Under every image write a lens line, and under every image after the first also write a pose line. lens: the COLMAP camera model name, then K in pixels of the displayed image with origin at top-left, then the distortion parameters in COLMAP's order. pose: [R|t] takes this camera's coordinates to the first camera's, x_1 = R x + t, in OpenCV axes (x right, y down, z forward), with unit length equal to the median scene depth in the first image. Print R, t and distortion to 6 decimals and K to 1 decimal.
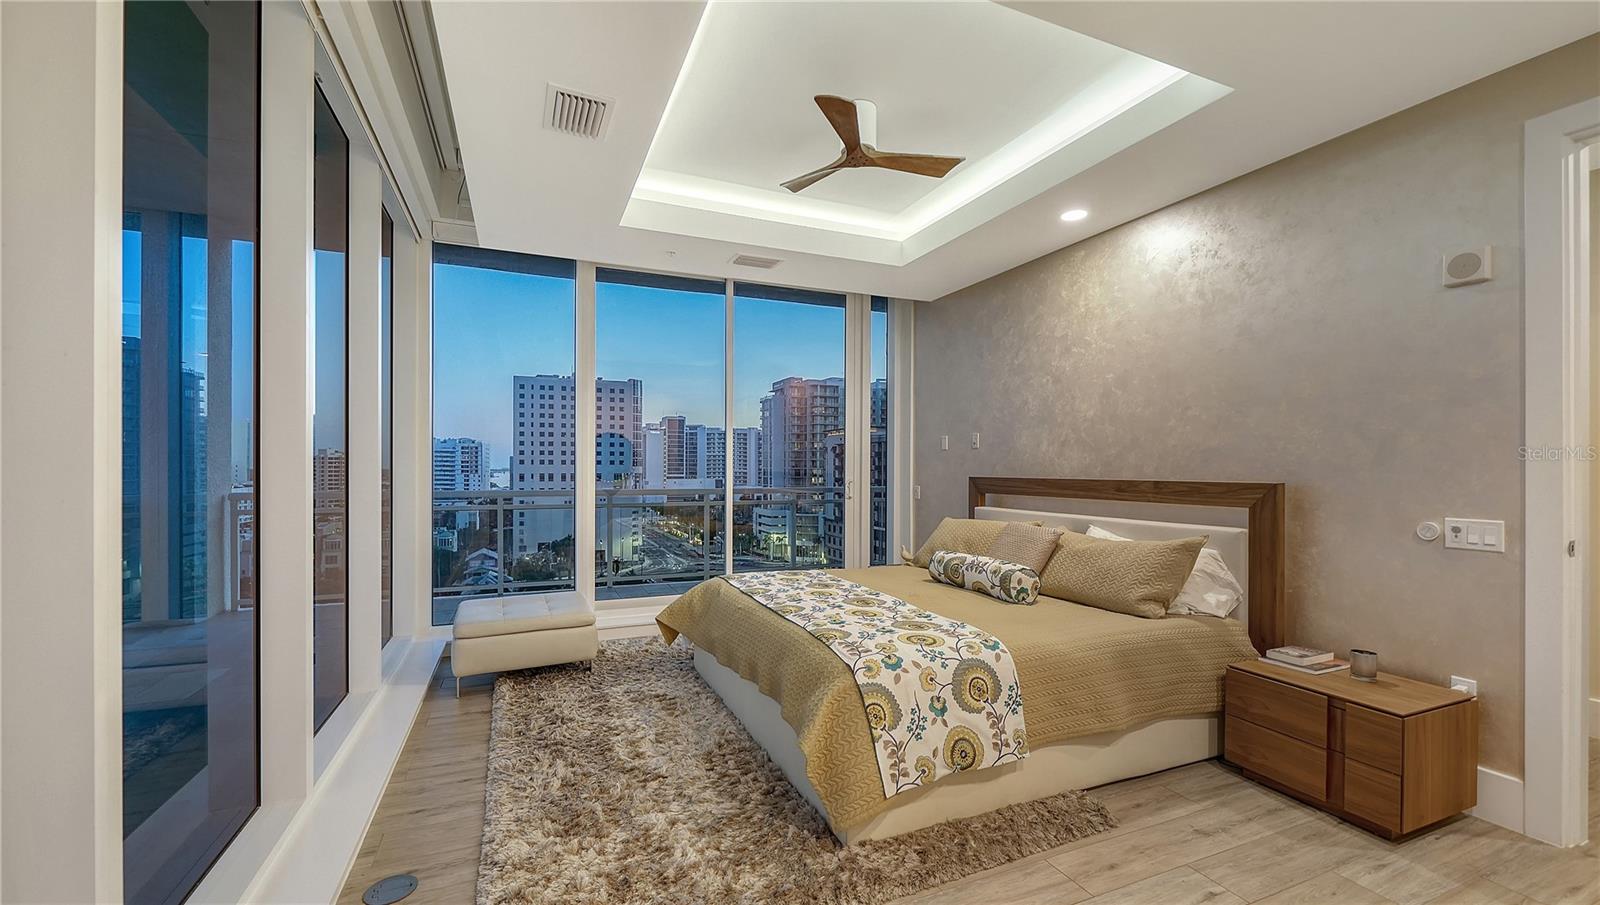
lens RADIAL K [[649.3, 0, 799.1], [0, 649.3, 466.0], [0, 0, 1]] dist [-0.014719, 0.000065]
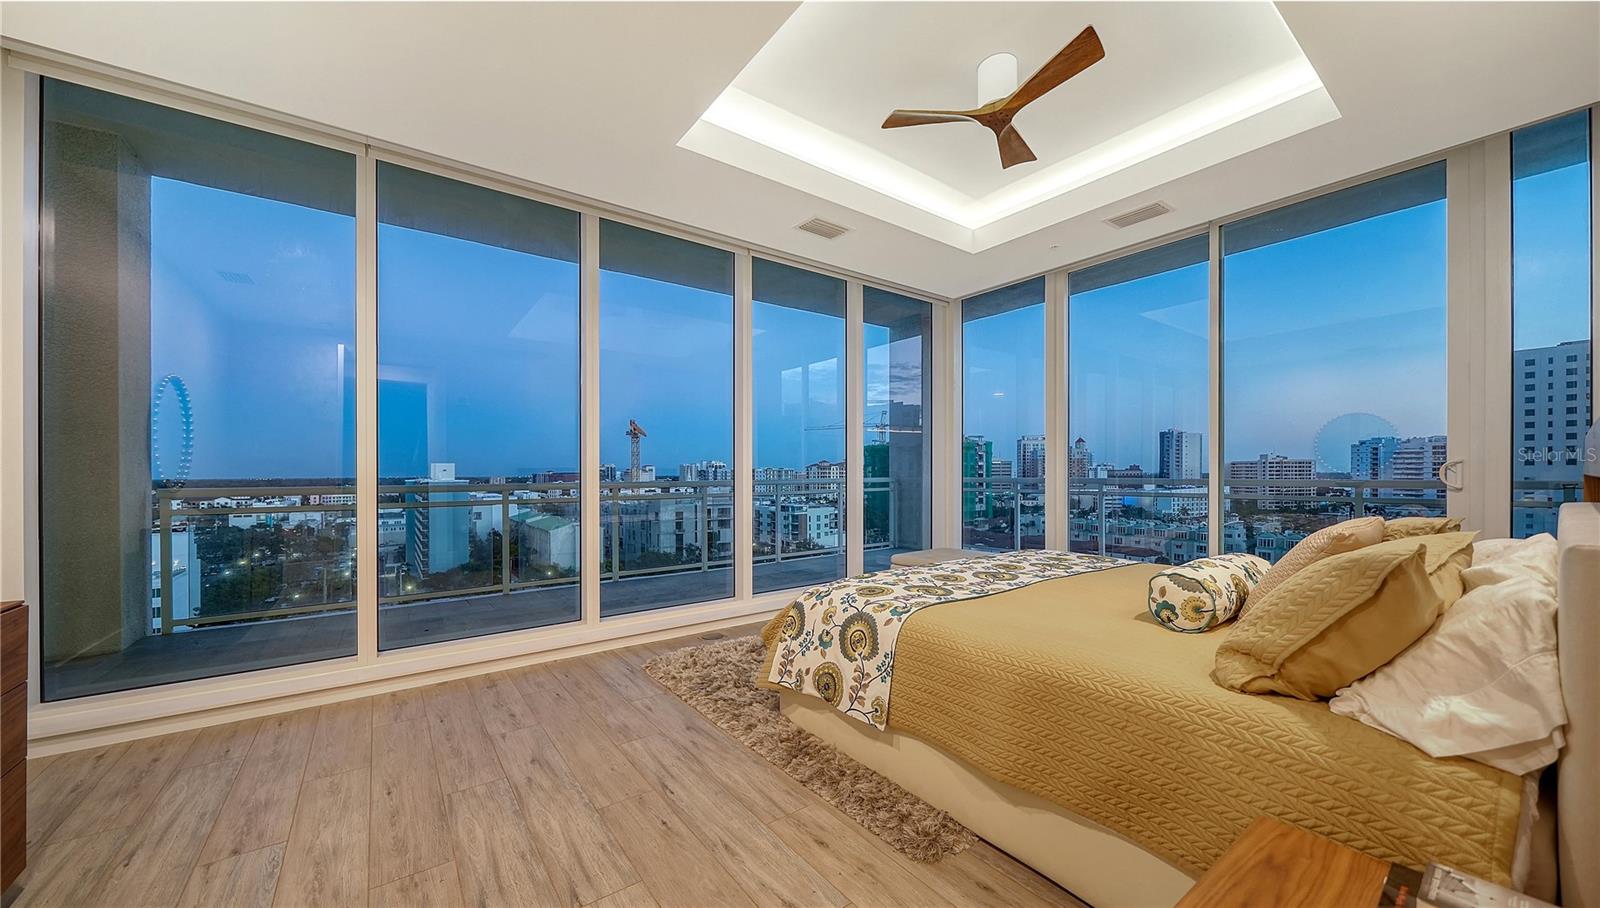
lens RADIAL K [[571.3, 0, 796.1], [0, 571.3, 475.5], [0, 0, 1]] dist [-0.015150, -0.000013]
pose [[0.219770, -0.001084, -0.975551, 1.134678], [0.008879, 0.999960, 0.000889, 0.075370], [0.975511, -0.008857, 0.219771, 0.693202]]
